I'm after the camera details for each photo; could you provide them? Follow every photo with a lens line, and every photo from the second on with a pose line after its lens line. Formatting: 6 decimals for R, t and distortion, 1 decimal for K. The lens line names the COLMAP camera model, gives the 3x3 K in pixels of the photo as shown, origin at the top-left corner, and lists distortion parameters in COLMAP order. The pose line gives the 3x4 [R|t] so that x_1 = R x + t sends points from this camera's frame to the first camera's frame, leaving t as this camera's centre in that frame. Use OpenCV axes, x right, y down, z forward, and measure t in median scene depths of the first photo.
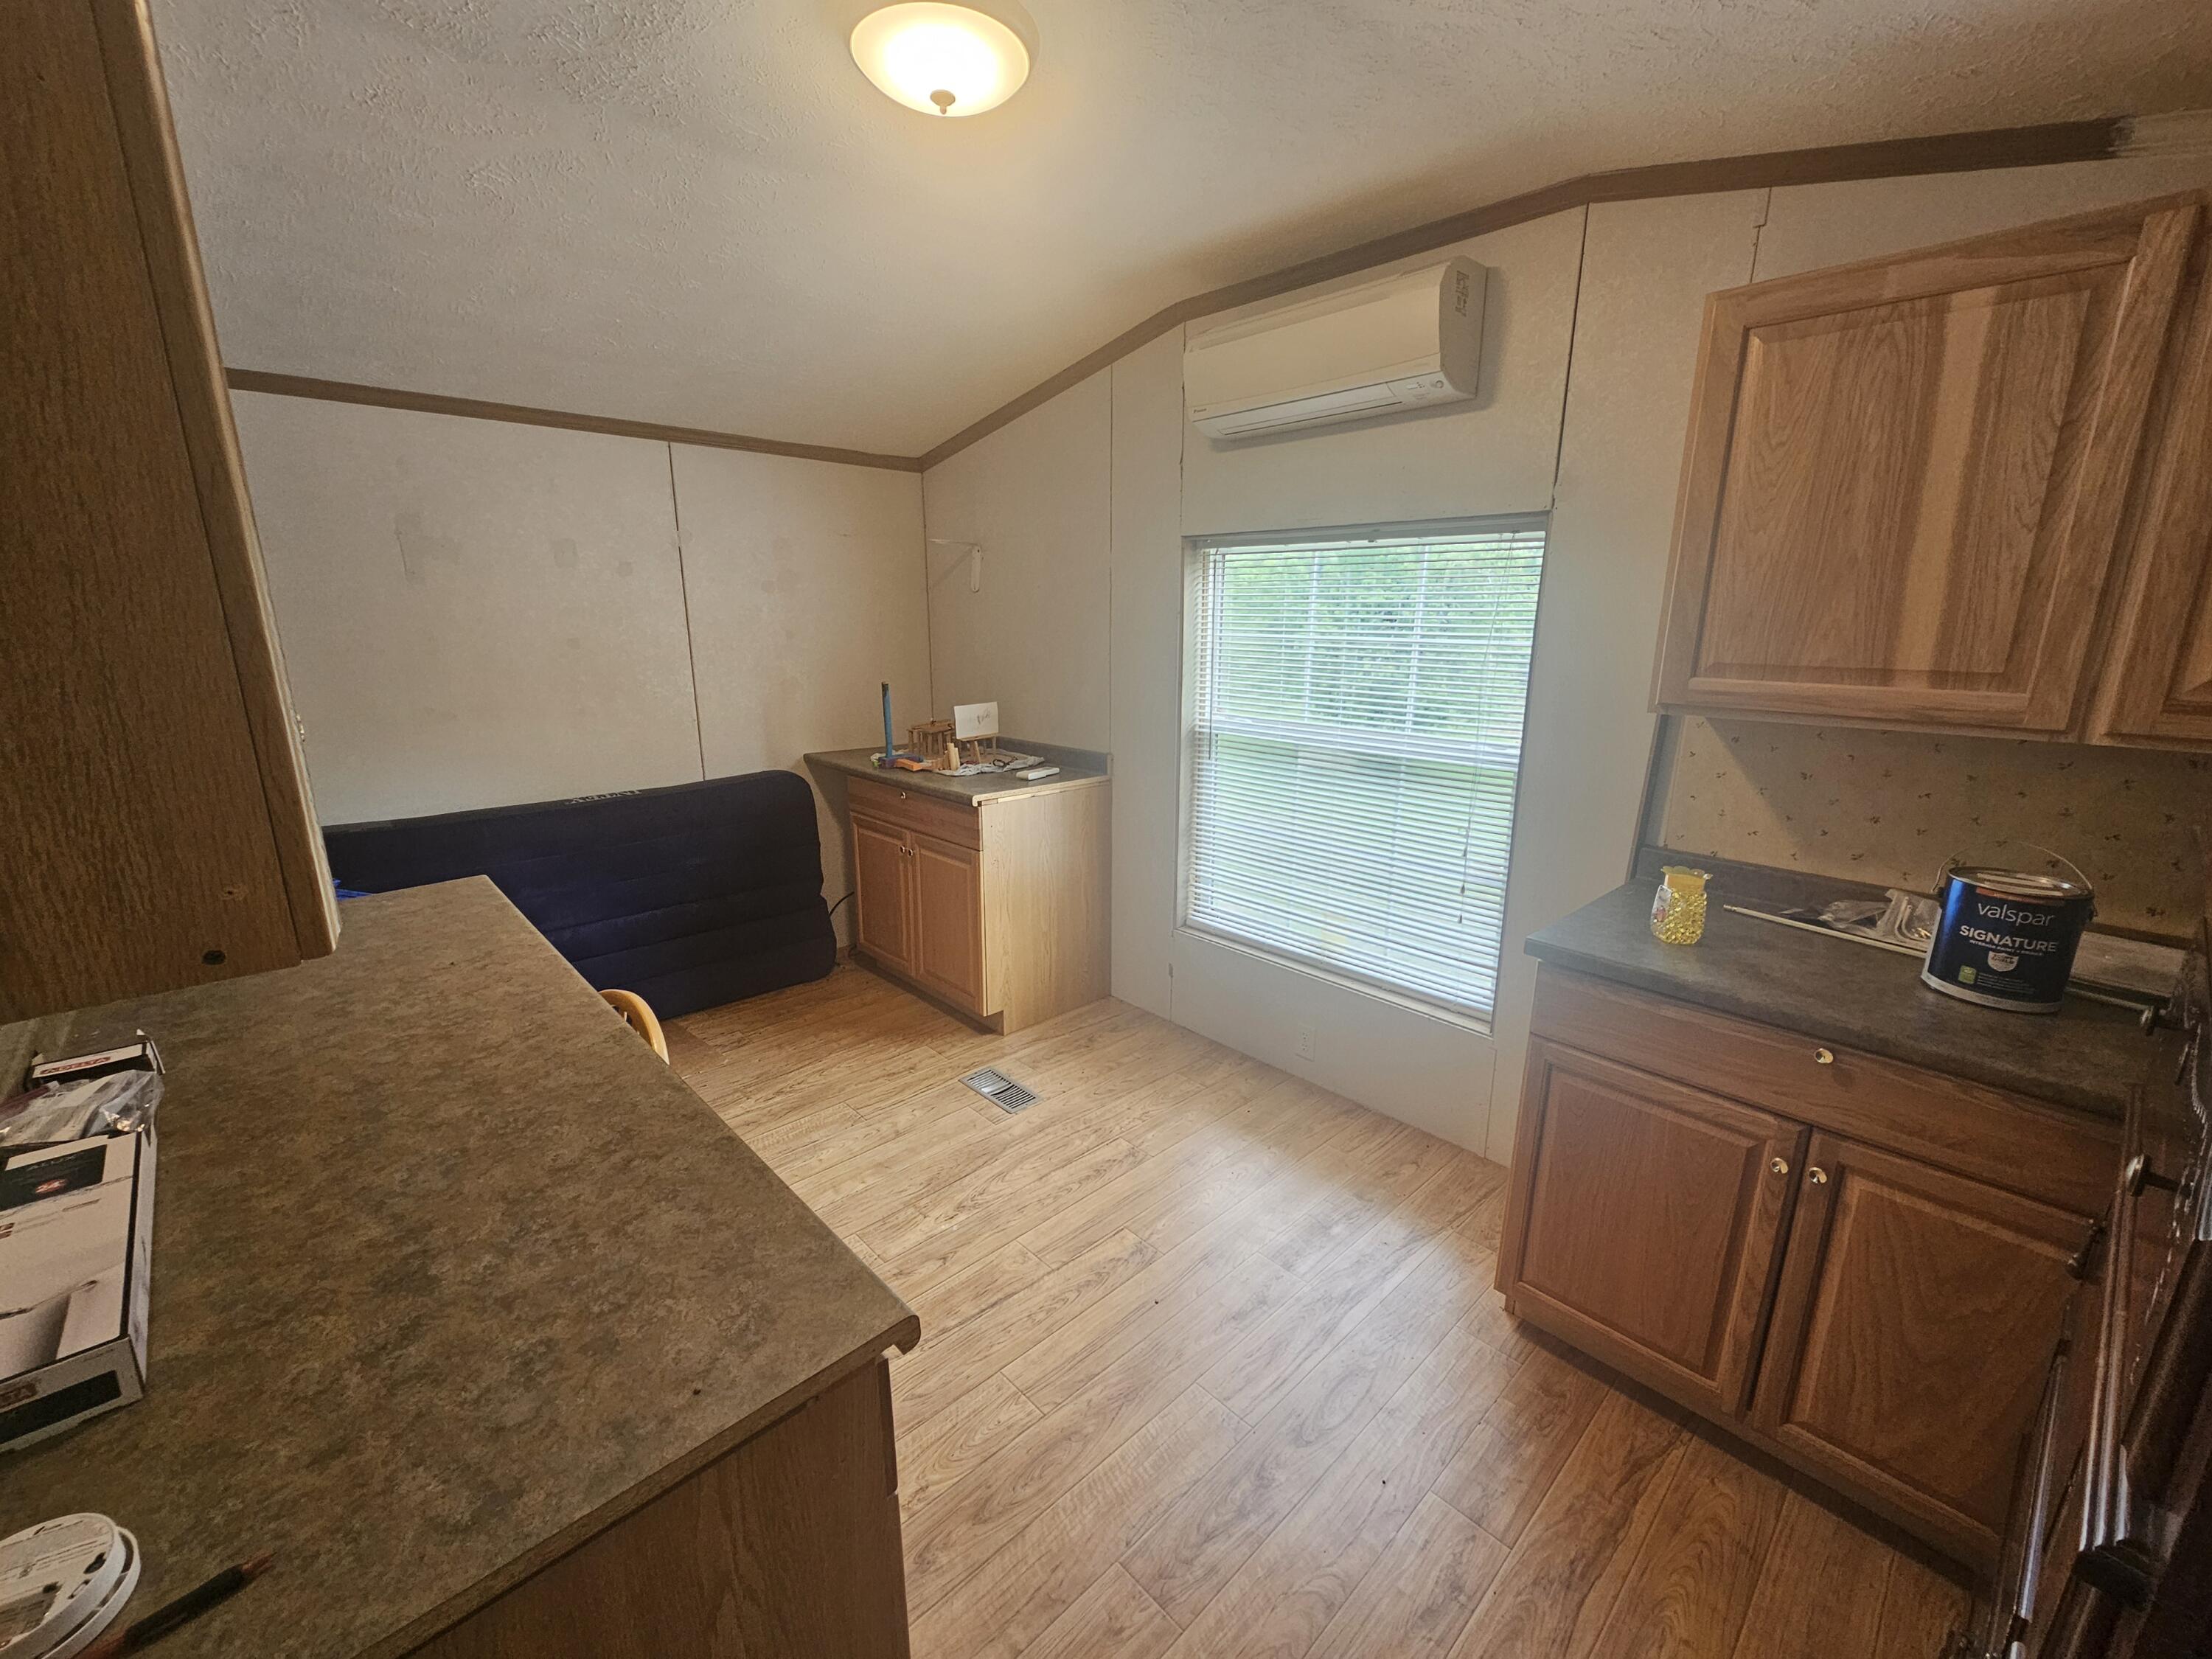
lens RADIAL K [[897.2, 0, 1108.0], [0, 897.2, 824.5], [0, 0, 1]] dist [-0.005203, -0.000507]
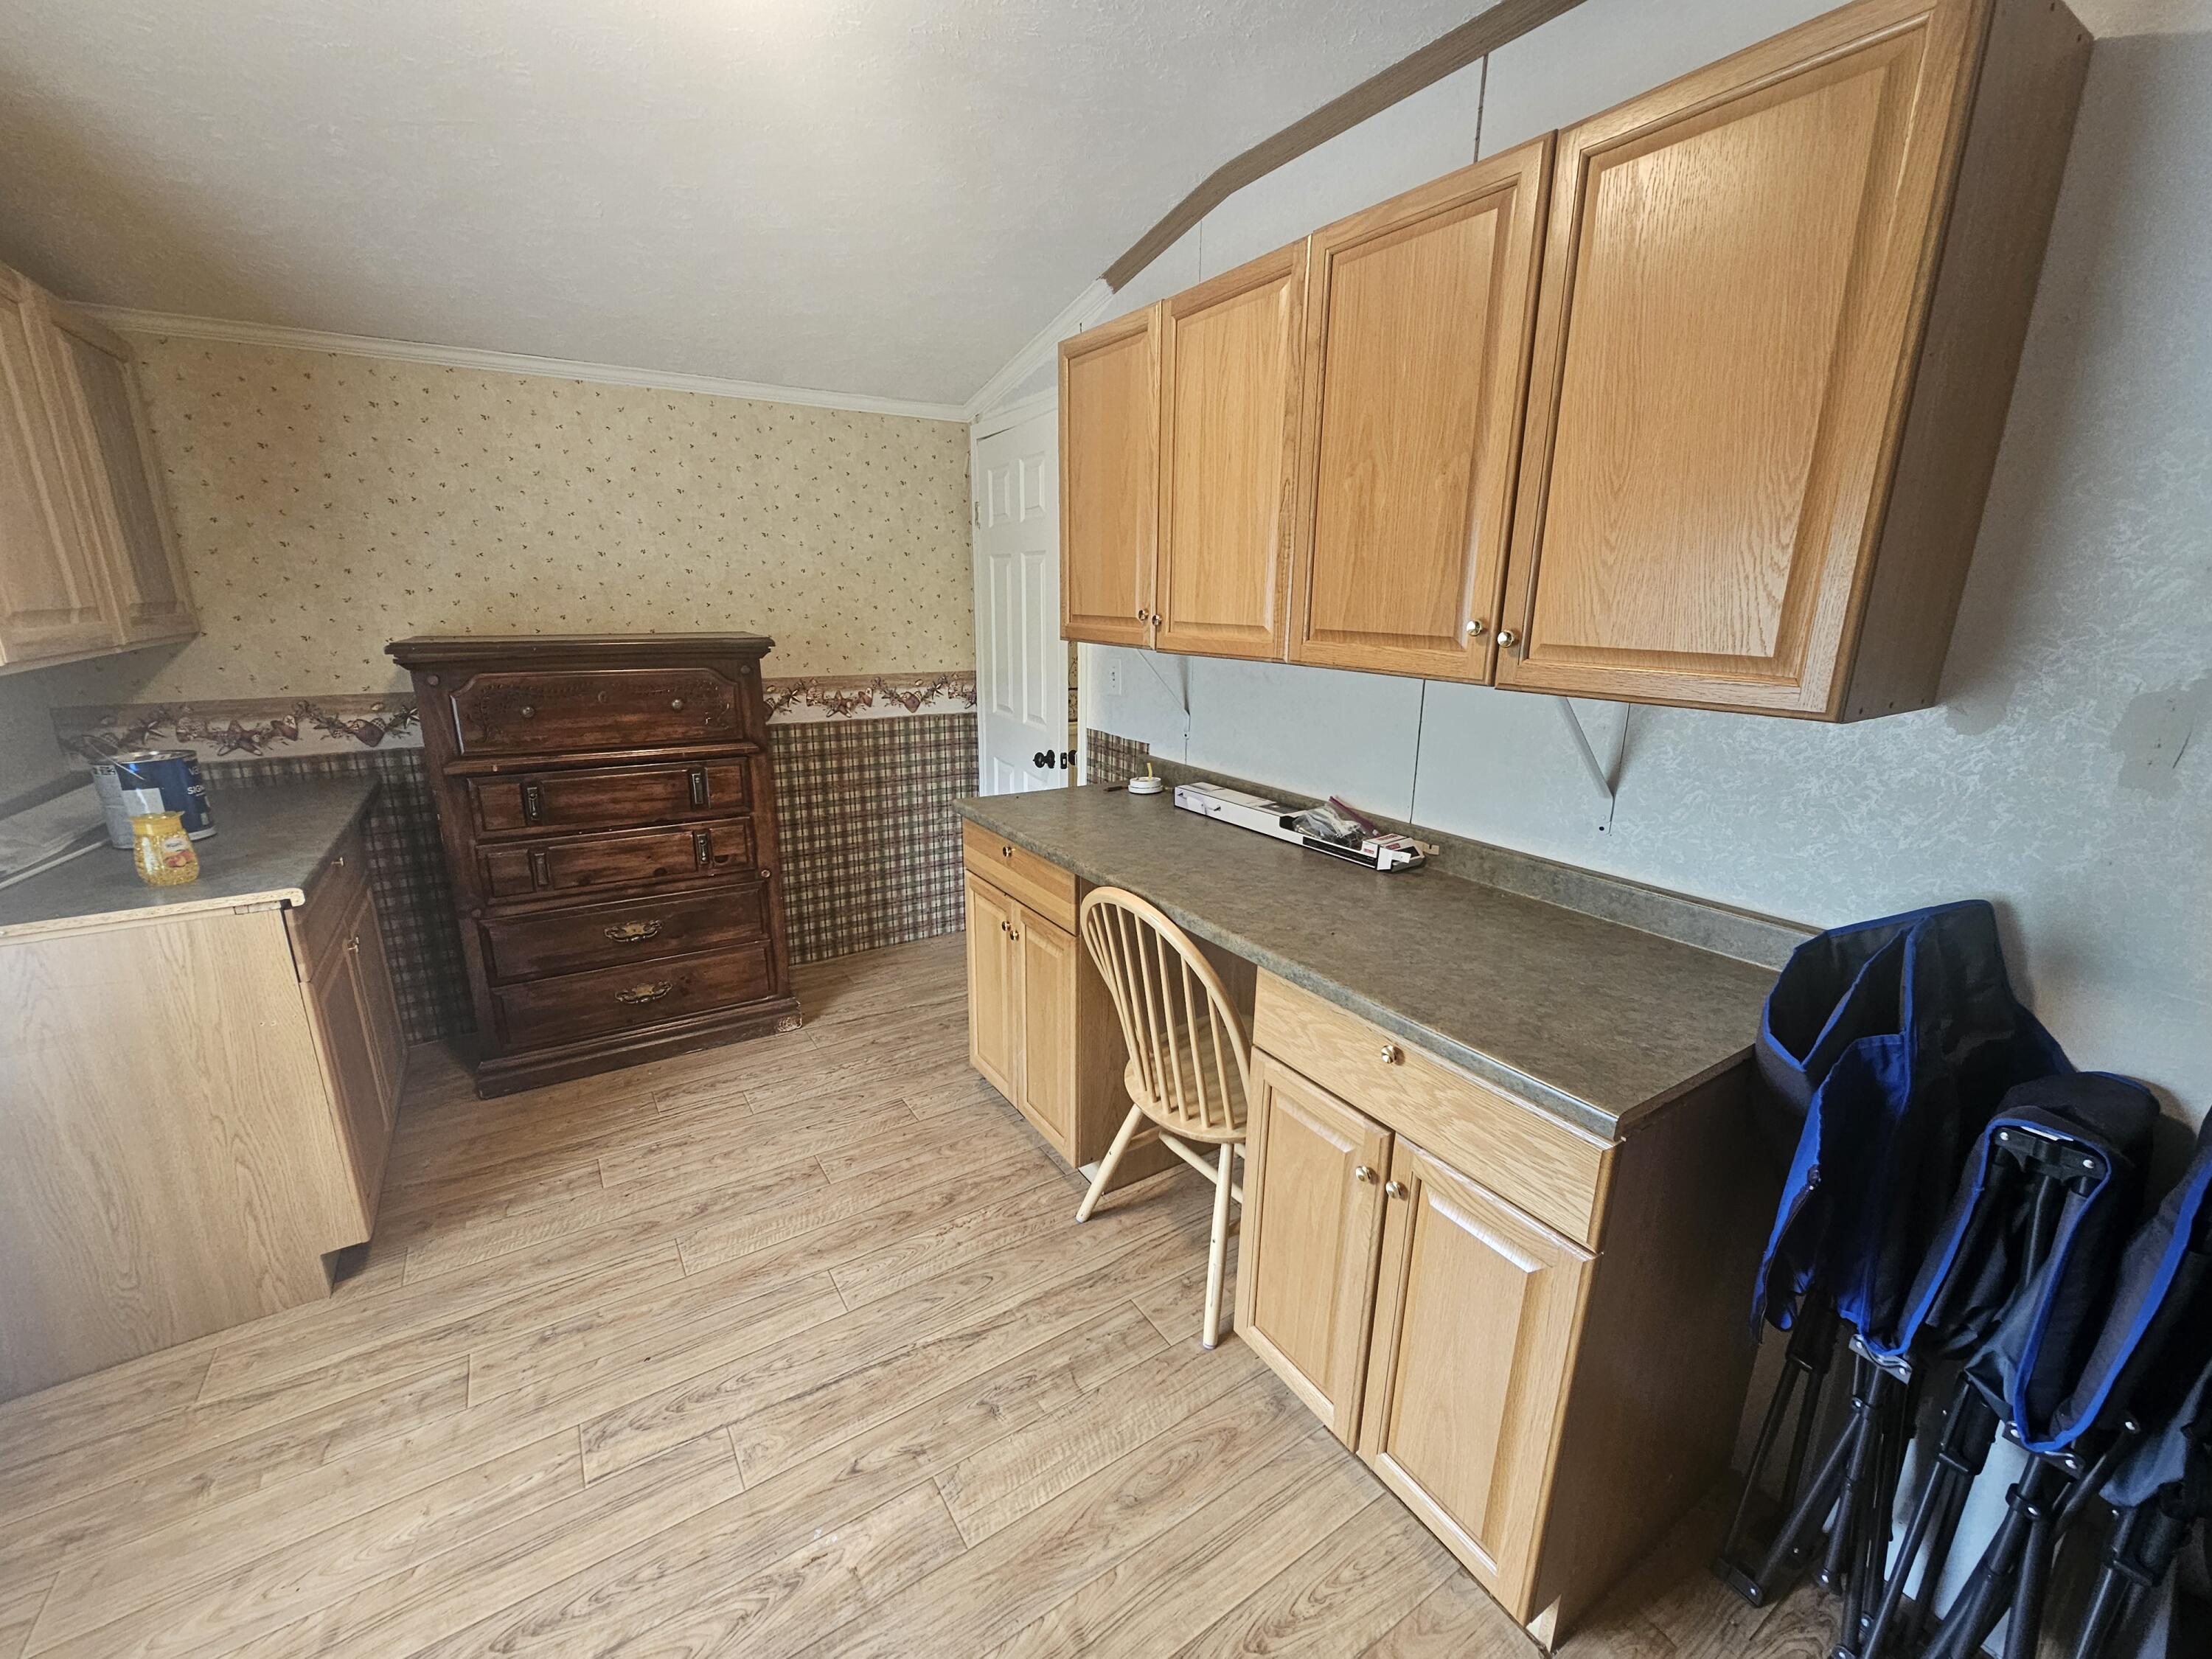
lens RADIAL K [[897.2, 0, 1108.0], [0, 897.2, 824.5], [0, 0, 1]] dist [-0.005203, -0.000507]
pose [[-0.981931, -0.060443, 0.179329, -0.509790], [0.032643, 0.879319, 0.475114, -0.325838], [-0.186405, 0.472383, -0.861457, 1.414220]]
